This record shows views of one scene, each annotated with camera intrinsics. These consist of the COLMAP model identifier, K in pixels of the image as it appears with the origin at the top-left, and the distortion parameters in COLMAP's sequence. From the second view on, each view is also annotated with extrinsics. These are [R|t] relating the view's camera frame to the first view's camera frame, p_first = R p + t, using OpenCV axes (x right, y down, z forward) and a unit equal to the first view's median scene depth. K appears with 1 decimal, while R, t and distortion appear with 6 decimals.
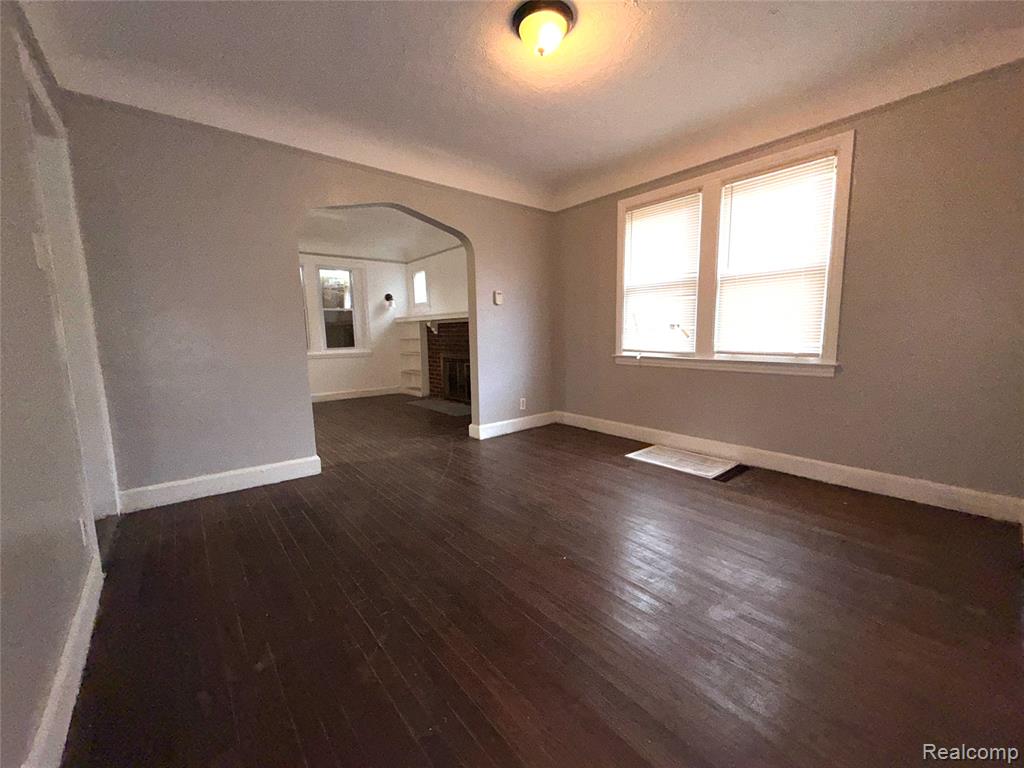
lens RADIAL K [[406.8, 0, 510.0], [0, 406.8, 381.2], [0, 0, 1]] dist [-0.001881, 0.000177]
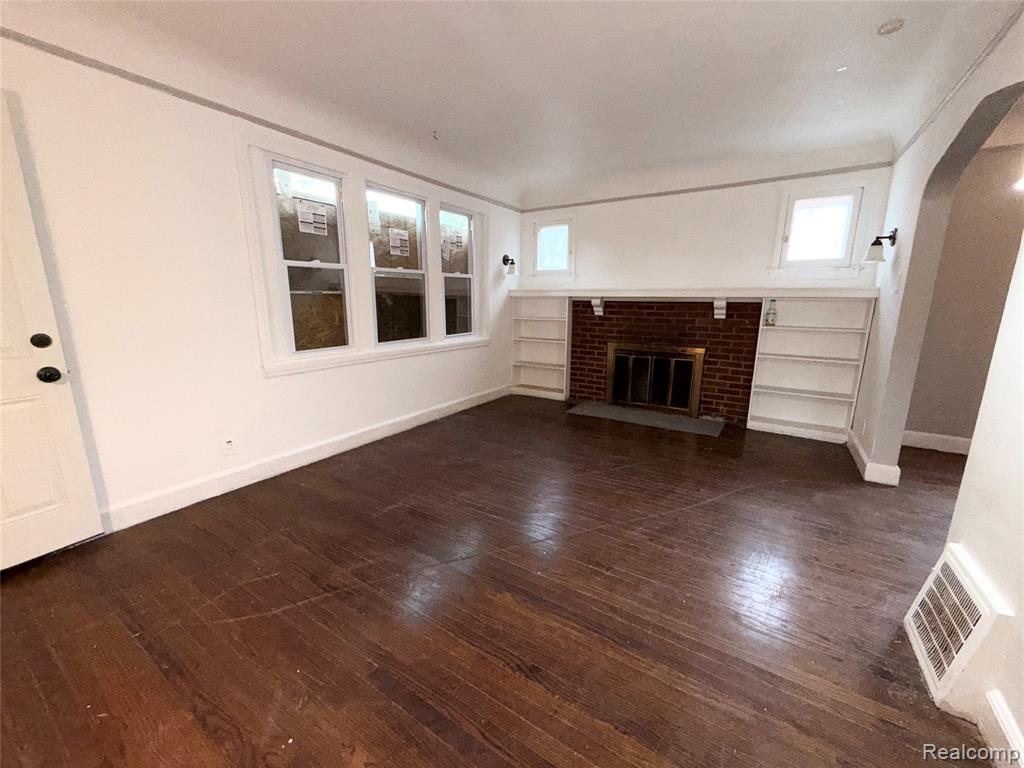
lens RADIAL K [[406.8, 0, 510.0], [0, 406.8, 381.2], [0, 0, 1]] dist [-0.001881, 0.000177]
pose [[0.953246, -0.038437, 0.299741, -0.949072], [0.013881, 0.996400, 0.083628, -0.106461], [-0.301877, -0.075557, 0.950348, 0.596191]]
